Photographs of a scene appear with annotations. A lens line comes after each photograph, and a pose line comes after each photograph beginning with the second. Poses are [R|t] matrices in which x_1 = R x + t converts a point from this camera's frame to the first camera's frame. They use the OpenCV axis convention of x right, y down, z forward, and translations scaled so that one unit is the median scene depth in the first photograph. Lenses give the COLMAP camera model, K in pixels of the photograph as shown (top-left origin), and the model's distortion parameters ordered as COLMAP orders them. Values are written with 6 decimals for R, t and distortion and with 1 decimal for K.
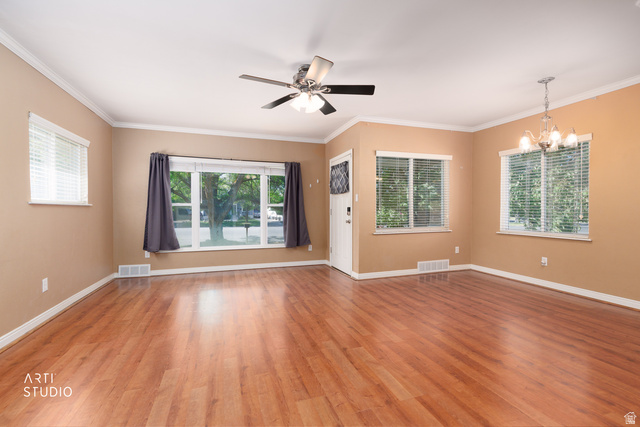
lens RADIAL K [[284.2, 0, 319.6], [0, 284.2, 218.9], [0, 0, 1]] dist [0.003087, 0.000120]
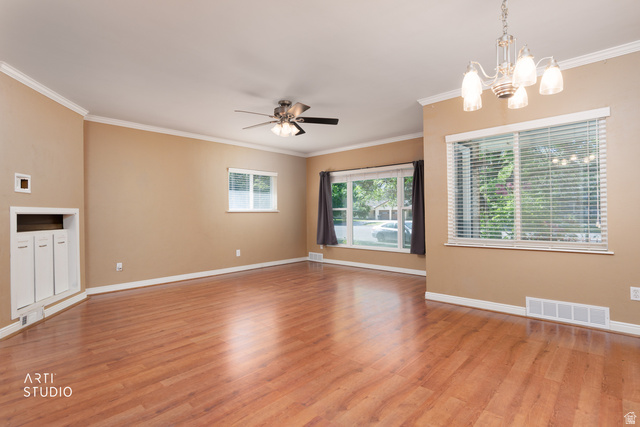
lens RADIAL K [[322.3, 0, 321.7], [0, 322.3, 208.8], [0, 0, 1]] dist [0.001669, -0.000260]
pose [[0.473143, -0.015613, -0.880847, 0.962545], [-0.015419, 0.999543, -0.025999, -0.017919], [0.880851, 0.025883, 0.472686, 0.344946]]
